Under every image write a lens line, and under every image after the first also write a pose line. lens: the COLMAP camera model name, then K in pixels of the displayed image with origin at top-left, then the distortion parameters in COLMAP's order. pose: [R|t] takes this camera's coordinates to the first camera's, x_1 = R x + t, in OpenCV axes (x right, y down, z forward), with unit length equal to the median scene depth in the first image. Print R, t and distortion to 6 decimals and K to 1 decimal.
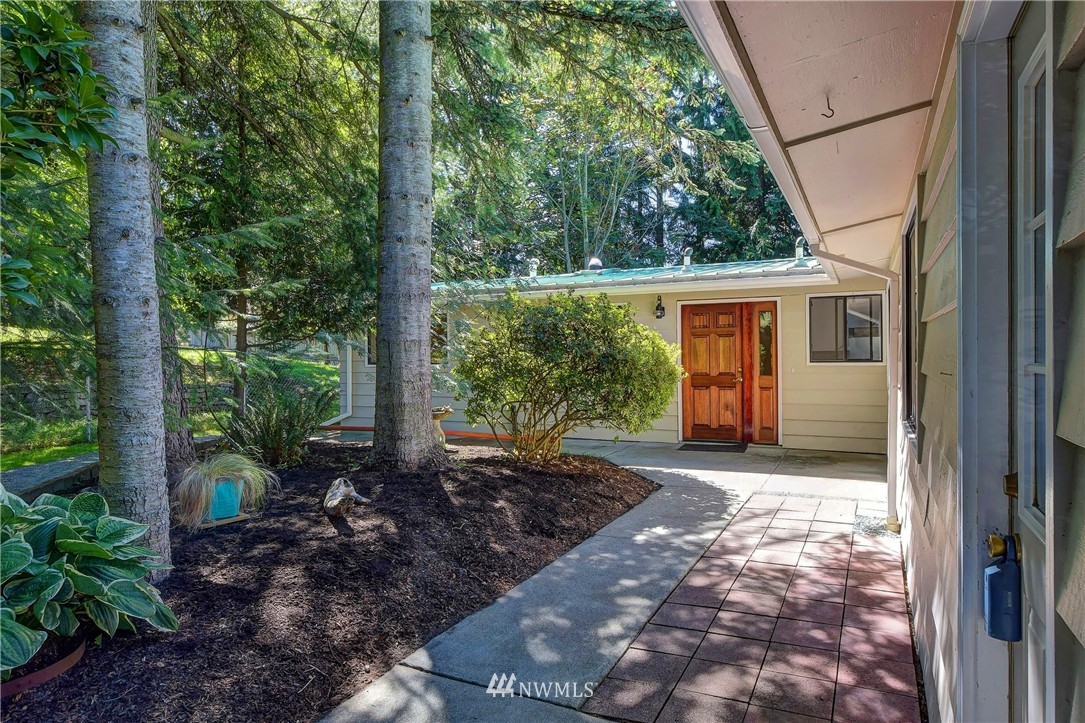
lens RADIAL K [[666.6, 0, 552.6], [0, 666.6, 365.3], [0, 0, 1]] dist [0.000689, -0.000441]
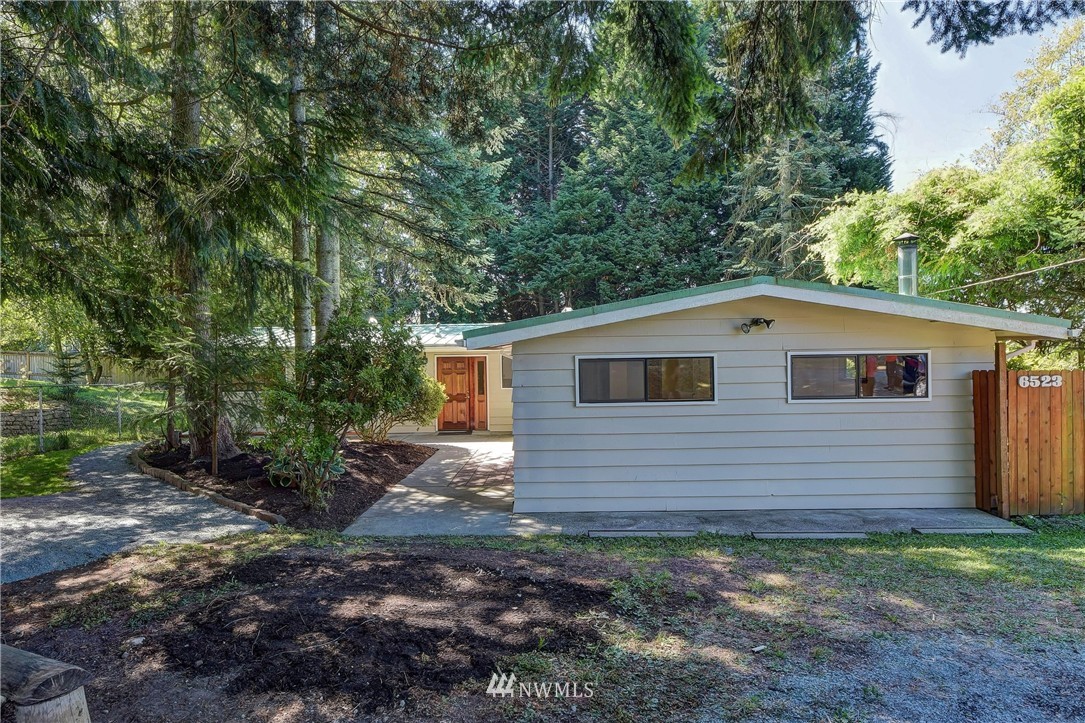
lens RADIAL K [[666.6, 0, 546.5], [0, 666.6, 356.5], [0, 0, 1]] dist [0.000689, -0.000441]
pose [[0.909423, -0.006028, 0.415829, -0.345819], [0.013672, 0.999788, -0.015407, -0.069499], [-0.415648, 0.019697, 0.909312, -0.932122]]
